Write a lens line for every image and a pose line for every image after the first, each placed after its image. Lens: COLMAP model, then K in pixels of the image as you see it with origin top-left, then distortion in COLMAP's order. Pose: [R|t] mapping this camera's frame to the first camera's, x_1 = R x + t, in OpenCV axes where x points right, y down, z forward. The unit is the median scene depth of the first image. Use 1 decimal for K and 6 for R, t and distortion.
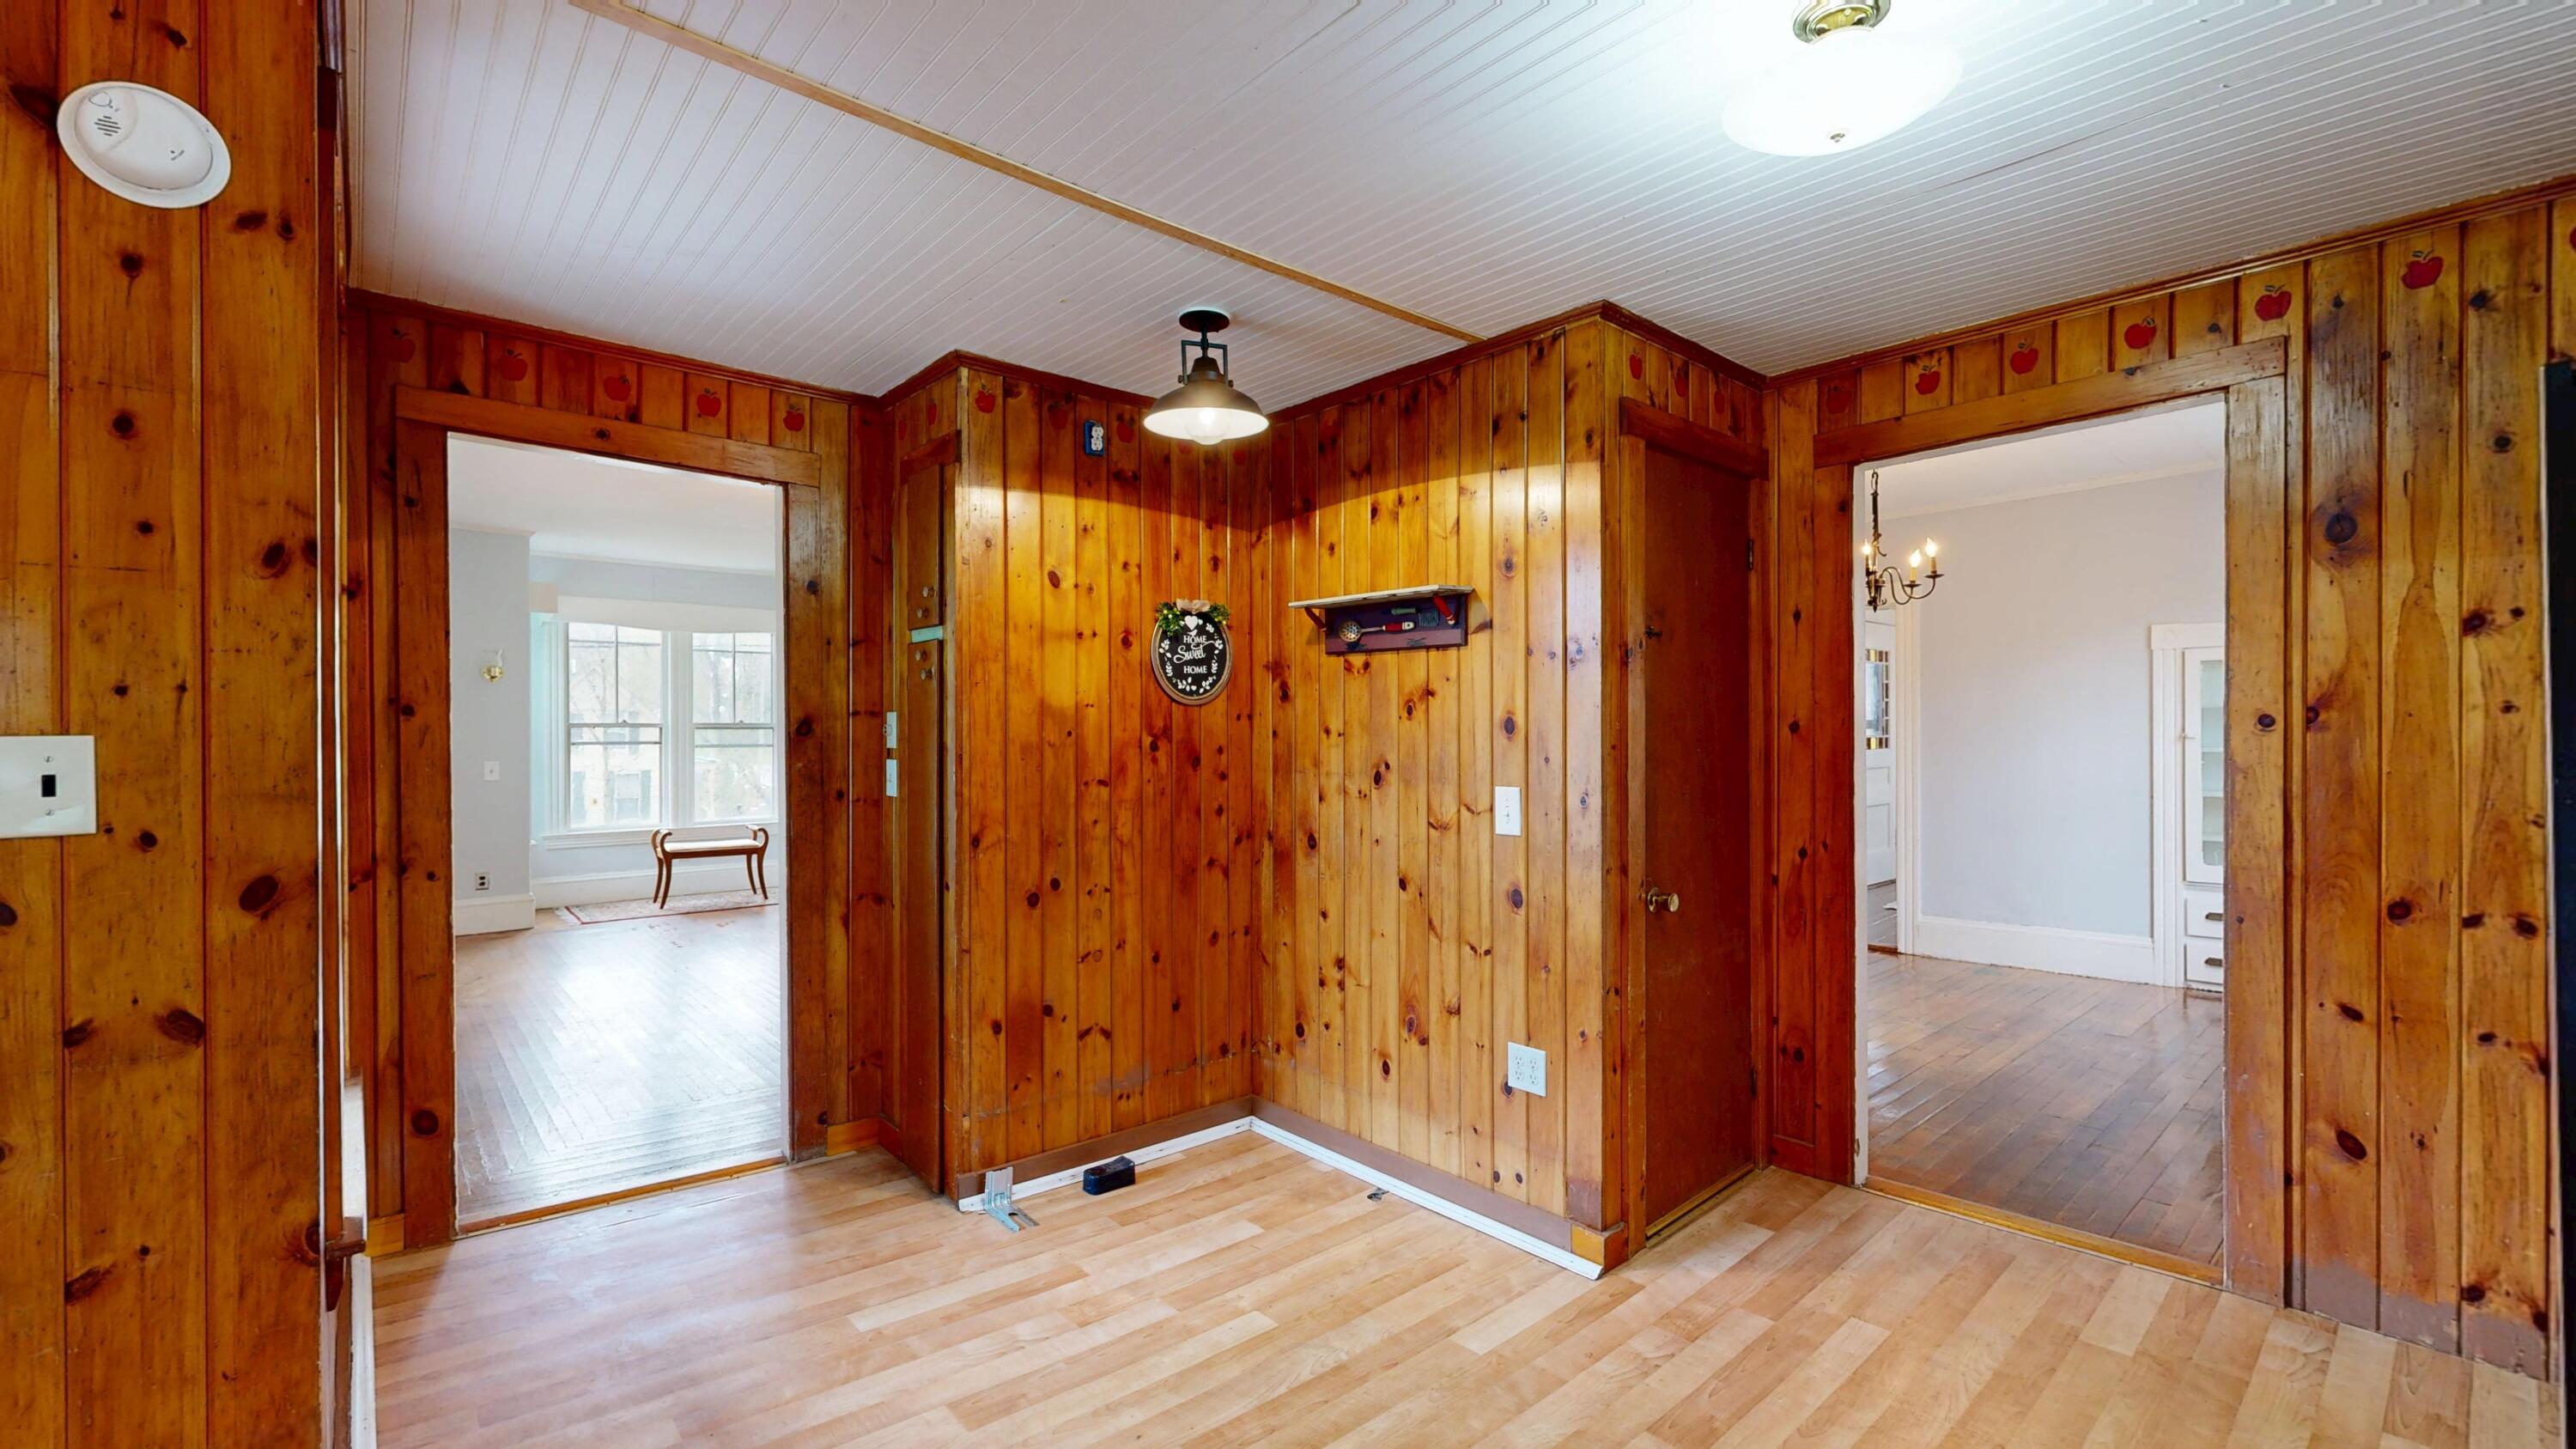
lens RADIAL K [[1070.6, 0, 1282.4], [0, 1070.6, 728.4], [0, 0, 1]] dist [0.000848, -0.000456]
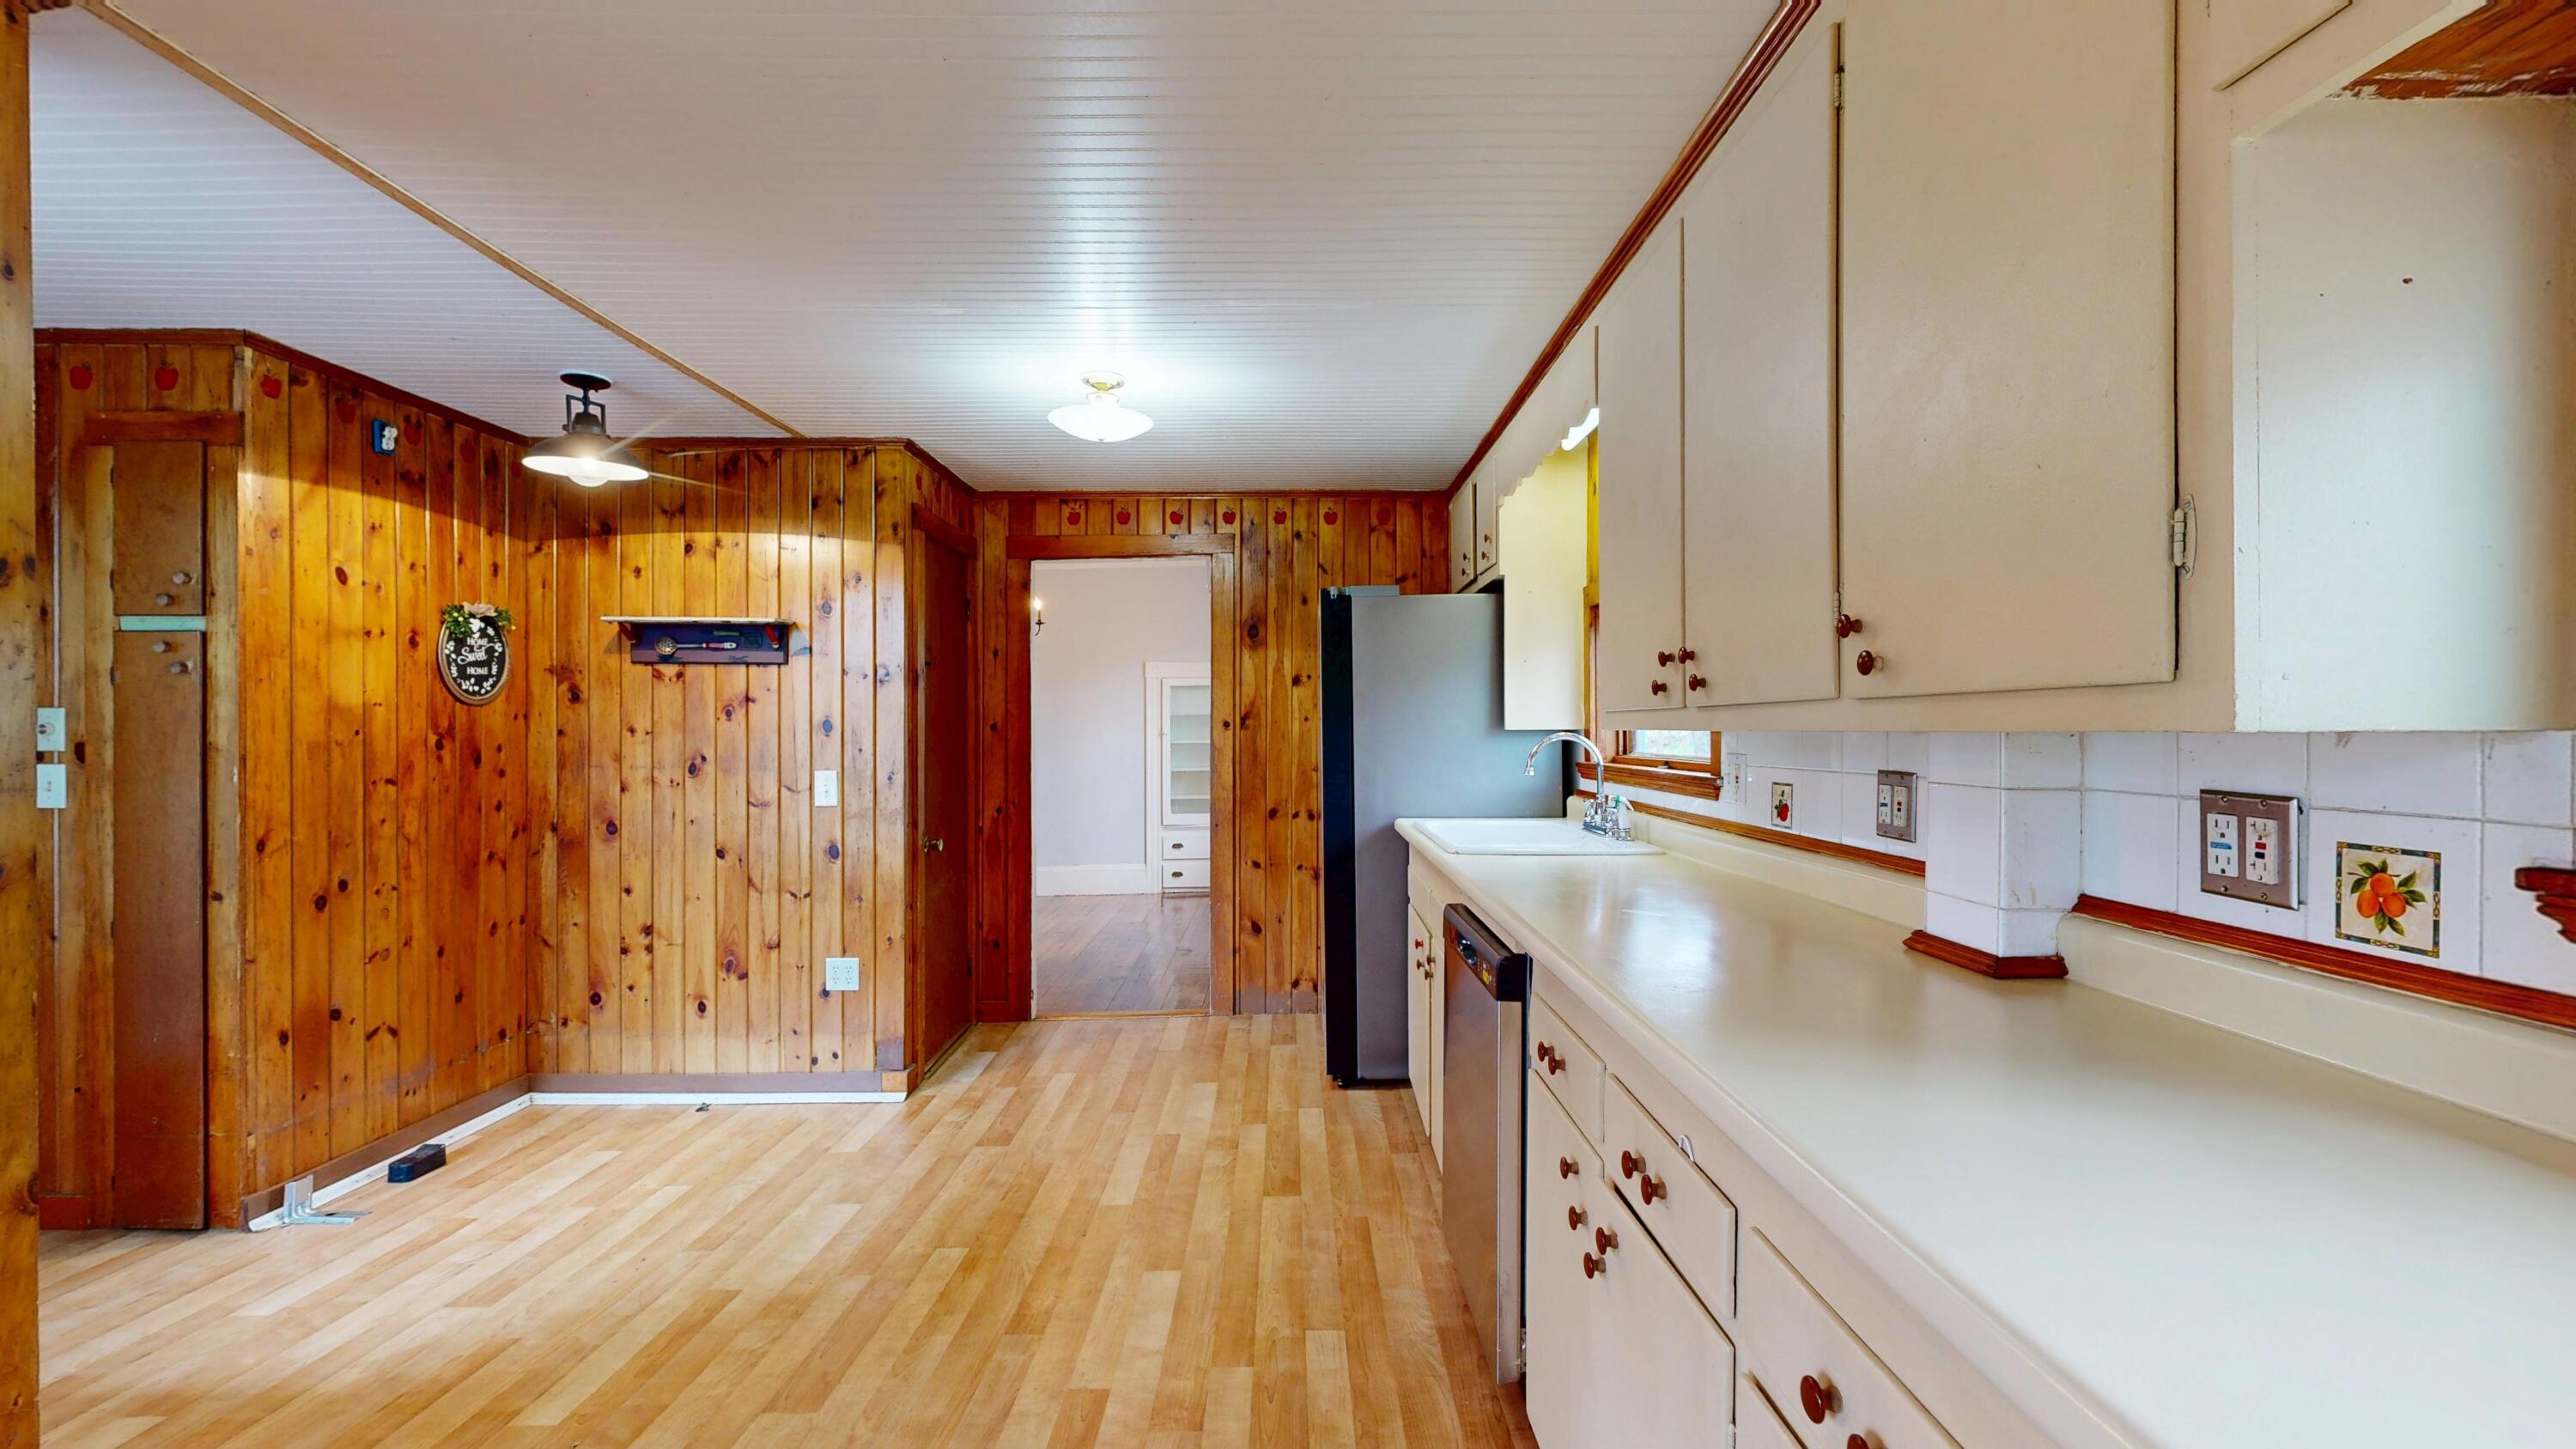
lens RADIAL K [[1070.6, 0, 1270.3], [0, 1070.6, 723.3], [0, 0, 1]] dist [0.000848, -0.000456]
pose [[0.670424, 0.004244, 0.741966, -0.395849], [-0.001592, 0.999990, -0.004281, -0.000936], [-0.741977, 0.001689, 0.670424, -0.311174]]
